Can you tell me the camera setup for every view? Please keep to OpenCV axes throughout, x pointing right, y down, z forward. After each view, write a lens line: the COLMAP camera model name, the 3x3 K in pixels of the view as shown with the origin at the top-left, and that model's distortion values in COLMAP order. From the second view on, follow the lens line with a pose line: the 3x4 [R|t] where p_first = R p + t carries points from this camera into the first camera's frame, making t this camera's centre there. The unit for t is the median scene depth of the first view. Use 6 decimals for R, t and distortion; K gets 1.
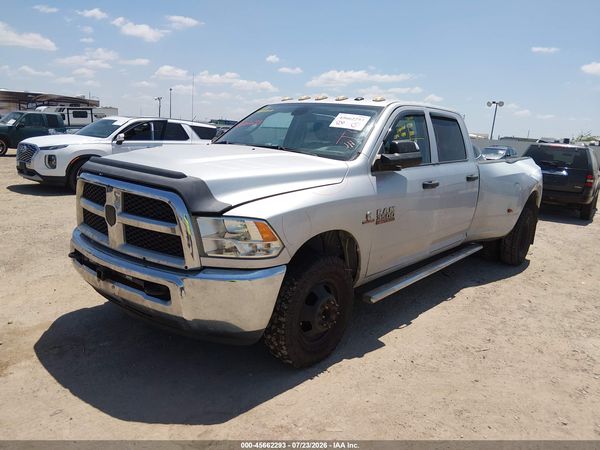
lens RADIAL K [[455.2, 0, 298.8], [0, 455.2, 223.1], [0, 0, 1]] dist [0.069882, -0.122586]
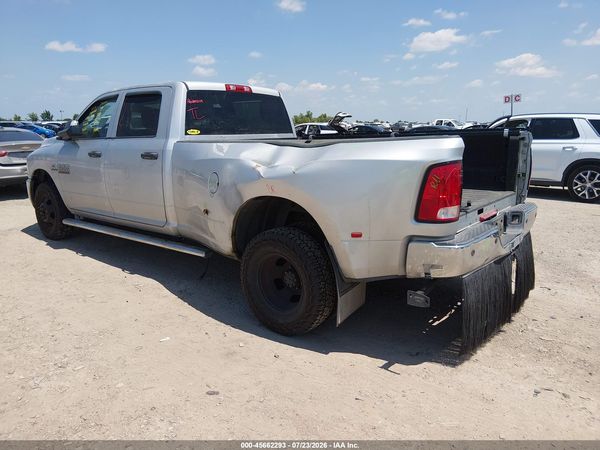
lens RADIAL K [[455.2, 0, 311.0], [0, 455.2, 223.7], [0, 0, 1]] dist [0.069882, -0.122586]
pose [[0.026144, 0.145676, -0.988987, 1.682513], [-0.183824, 0.973155, 0.138484, -0.196488], [0.982611, 0.178179, 0.052221, 1.665790]]
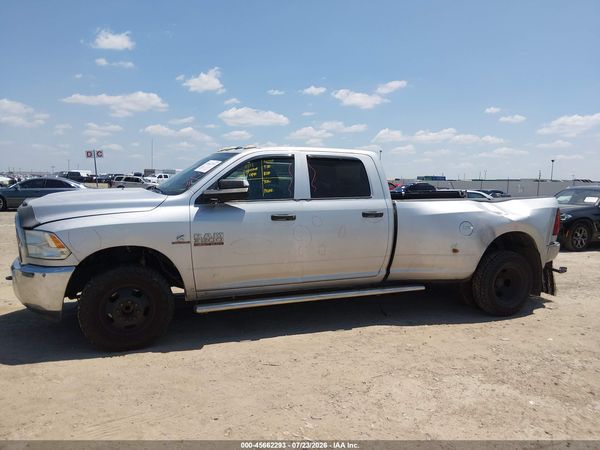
lens RADIAL K [[455.2, 0, 300.7], [0, 455.2, 223.6], [0, 0, 1]] dist [0.069882, -0.122586]
pose [[0.887911, -0.000643, -0.460016, 0.903557], [-0.055381, 0.992576, -0.108282, 0.054966], [0.456670, 0.121621, 0.881284, 0.036129]]
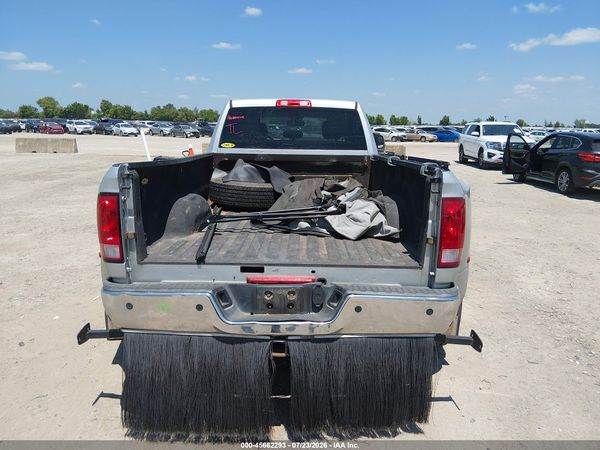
lens RADIAL K [[455.2, 0, 298.3], [0, 455.2, 230.7], [0, 0, 1]] dist [0.069882, -0.122586]
pose [[-0.776274, 0.060455, -0.627490, 1.148969], [-0.186468, 0.928828, 0.320169, -0.436430], [0.602186, 0.365546, -0.709752, 2.524442]]
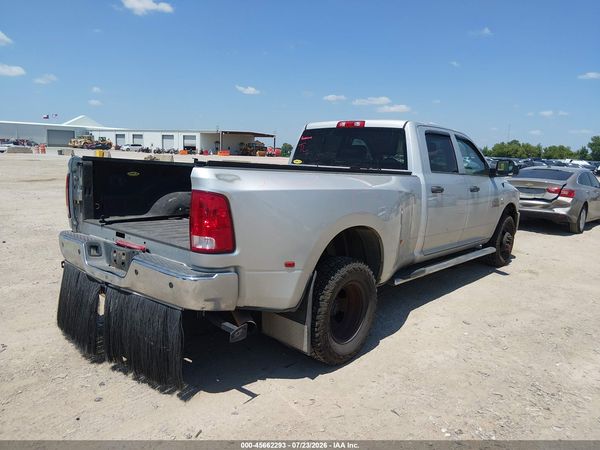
lens RADIAL K [[455.2, 0, 296.3], [0, 455.2, 227.2], [0, 0, 1]] dist [0.069882, -0.122586]
pose [[-0.993932, -0.109343, 0.011969, 0.434454], [-0.098504, 0.933228, 0.345517, -0.523200], [-0.048950, 0.342241, -0.938336, 2.867414]]
